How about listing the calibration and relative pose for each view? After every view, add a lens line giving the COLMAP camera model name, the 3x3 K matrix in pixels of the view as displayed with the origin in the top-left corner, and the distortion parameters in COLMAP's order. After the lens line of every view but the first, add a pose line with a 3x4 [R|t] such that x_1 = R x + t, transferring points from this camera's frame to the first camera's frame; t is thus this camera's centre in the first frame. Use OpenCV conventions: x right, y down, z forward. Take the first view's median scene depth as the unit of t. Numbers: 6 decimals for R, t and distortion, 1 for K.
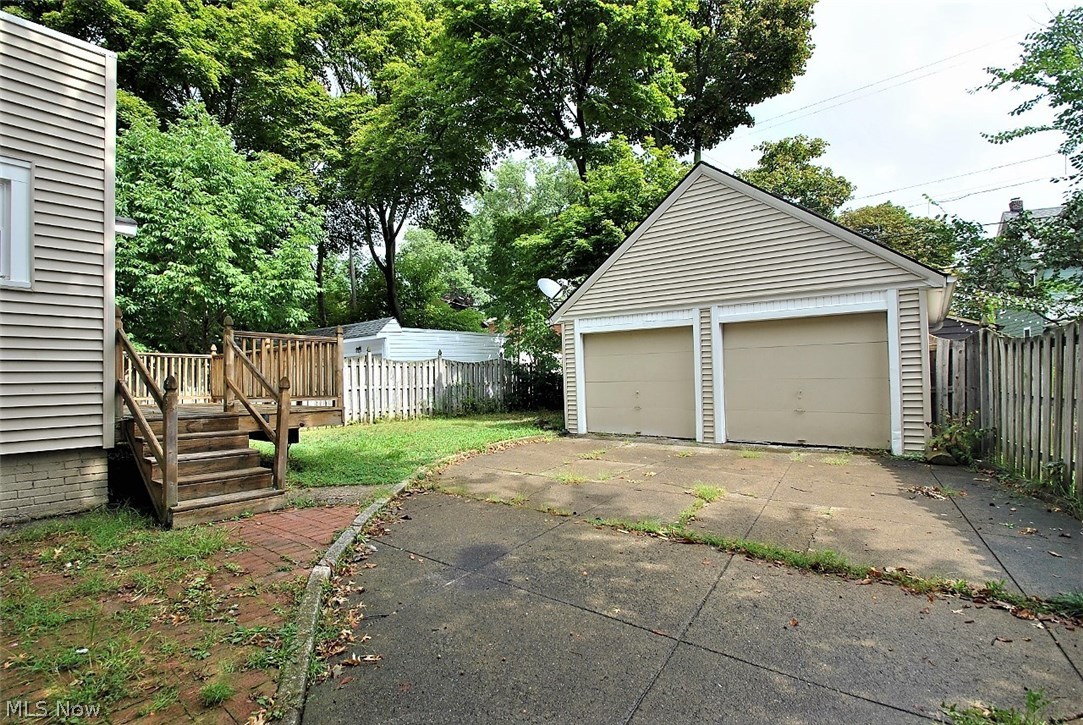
lens RADIAL K [[513.5, 0, 528.9], [0, 513.5, 376.6], [0, 0, 1]] dist [-0.001414, -0.001094]
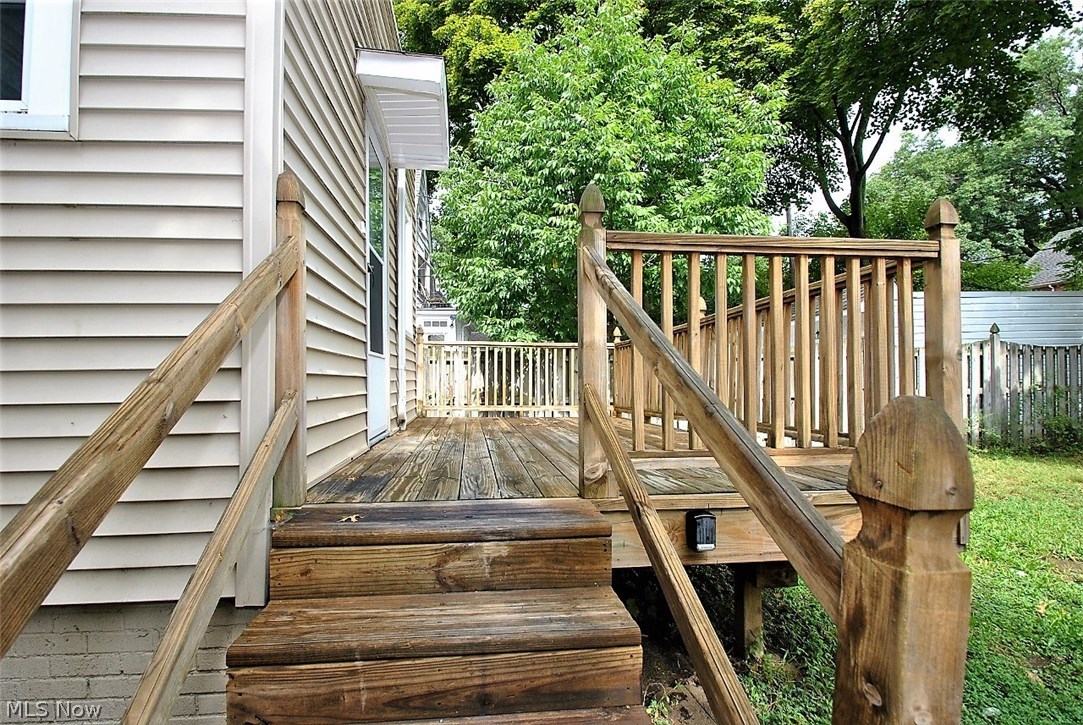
lens RADIAL K [[513.5, 0, 528.9], [0, 513.5, 376.6], [0, 0, 1]] dist [-0.001414, -0.001094]
pose [[0.716738, 0.000783, -0.697343, -0.149917], [0.003385, 0.999984, 0.004603, -0.001793], [0.697335, -0.005659, 0.716723, 0.284149]]
